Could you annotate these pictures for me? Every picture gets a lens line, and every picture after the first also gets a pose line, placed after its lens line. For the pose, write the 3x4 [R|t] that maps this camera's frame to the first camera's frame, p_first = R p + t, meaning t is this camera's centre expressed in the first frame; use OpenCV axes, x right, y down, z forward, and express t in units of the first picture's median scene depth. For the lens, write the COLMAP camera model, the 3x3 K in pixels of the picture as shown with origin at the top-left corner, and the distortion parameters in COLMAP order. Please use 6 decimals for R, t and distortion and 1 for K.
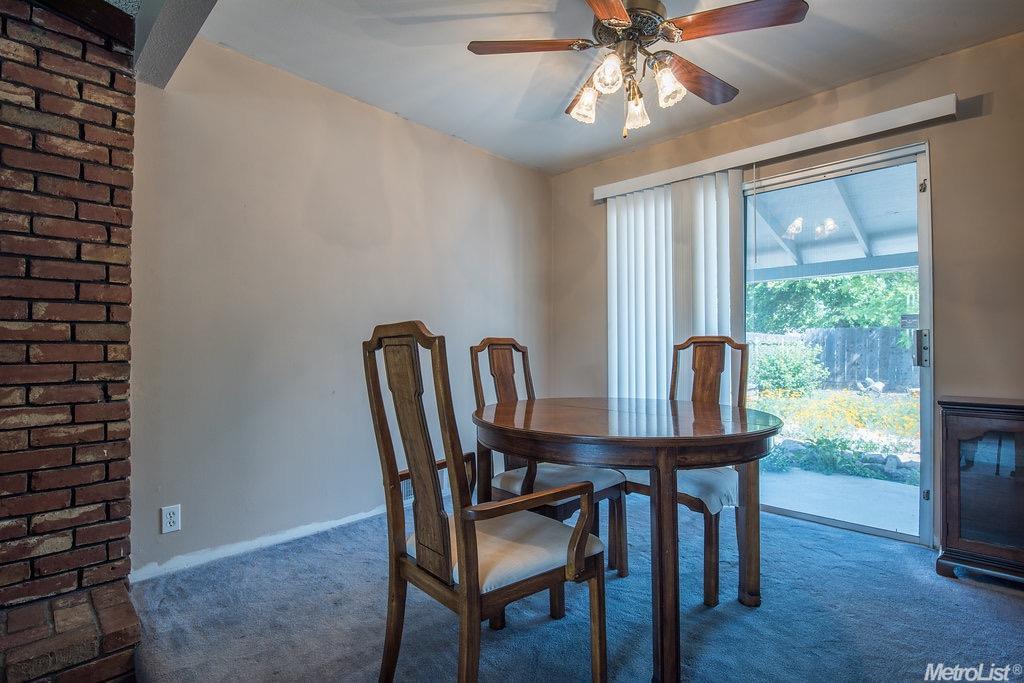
lens RADIAL K [[482.8, 0, 510.9], [0, 482.8, 343.5], [0, 0, 1]] dist [0.000840, -0.008192]
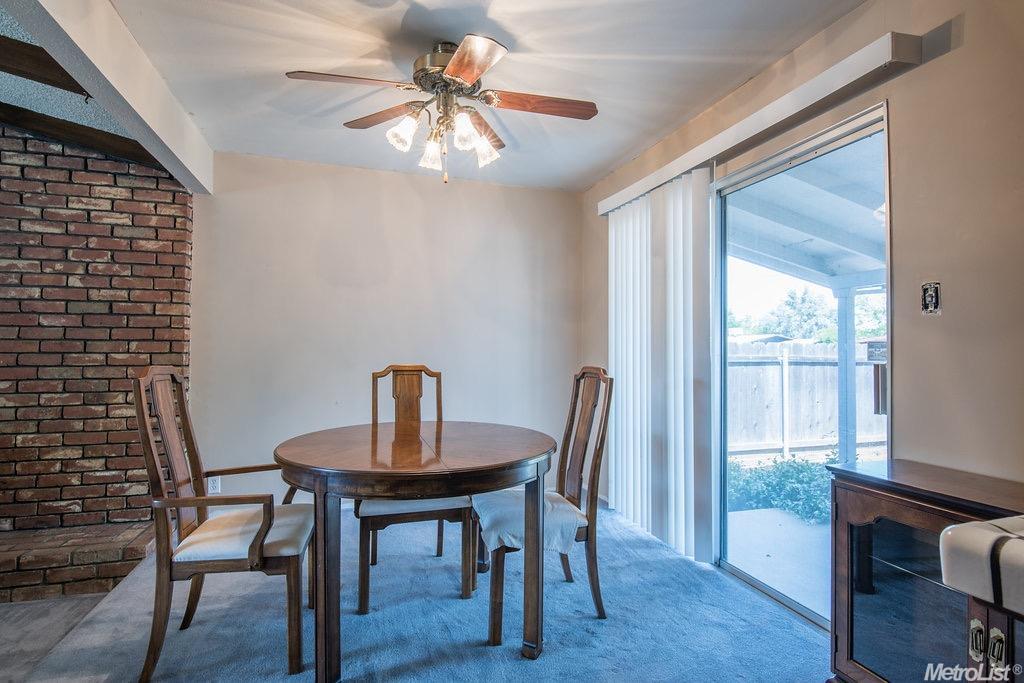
lens RADIAL K [[482.8, 0, 510.9], [0, 482.8, 343.5], [0, 0, 1]] dist [0.000840, -0.008192]
pose [[0.883302, -0.001896, -0.468801, 0.913666], [-0.001879, 0.999969, -0.007584, -0.066952], [0.468801, 0.007580, 0.883271, 0.135841]]
